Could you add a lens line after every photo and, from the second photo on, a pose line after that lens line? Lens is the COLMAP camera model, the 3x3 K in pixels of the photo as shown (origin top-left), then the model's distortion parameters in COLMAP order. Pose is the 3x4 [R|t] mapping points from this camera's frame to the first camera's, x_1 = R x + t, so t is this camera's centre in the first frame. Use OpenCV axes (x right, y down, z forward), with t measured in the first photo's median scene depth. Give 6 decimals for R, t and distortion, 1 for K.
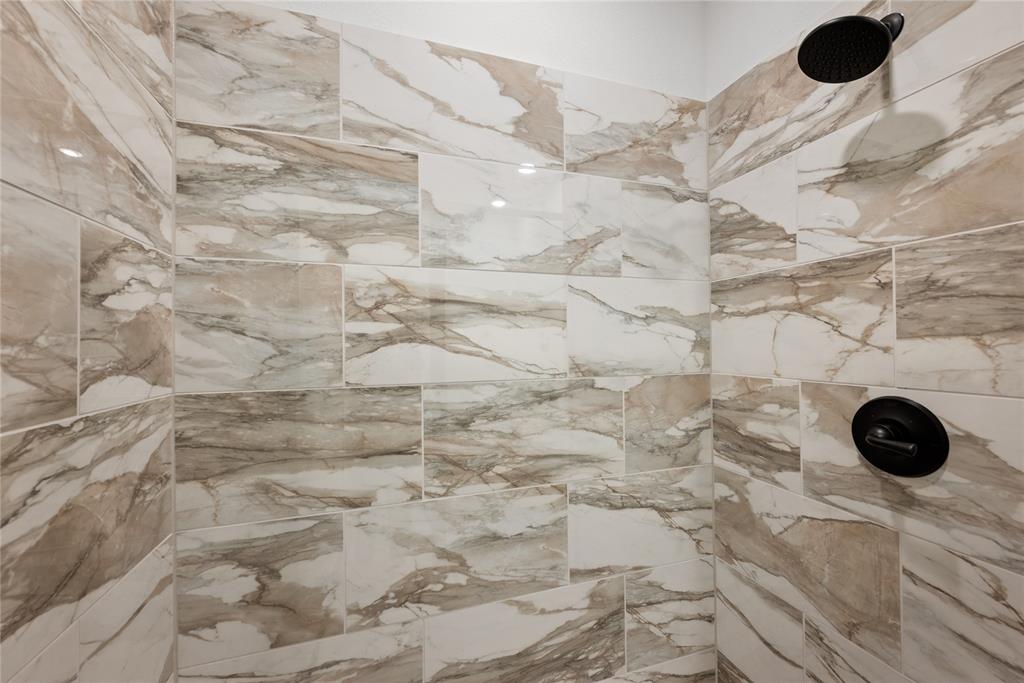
lens RADIAL K [[406.7, 0, 512.5], [0, 406.7, 341.8], [0, 0, 1]] dist [-0.000881, 0.000666]
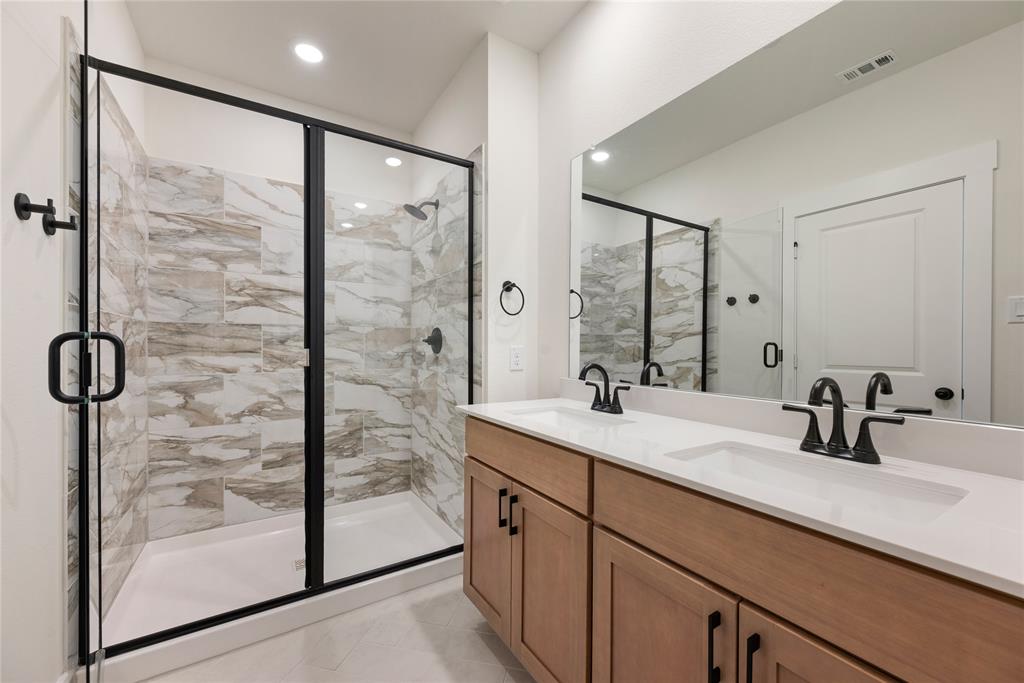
lens RADIAL K [[406.7, 0, 512.9], [0, 406.7, 345.5], [0, 0, 1]] dist [-0.000881, 0.000666]
pose [[0.965393, 0.009941, 0.260611, 0.593284], [-0.010641, 0.999943, 0.001277, 0.219050], [-0.260583, -0.004006, 0.965443, -1.731203]]
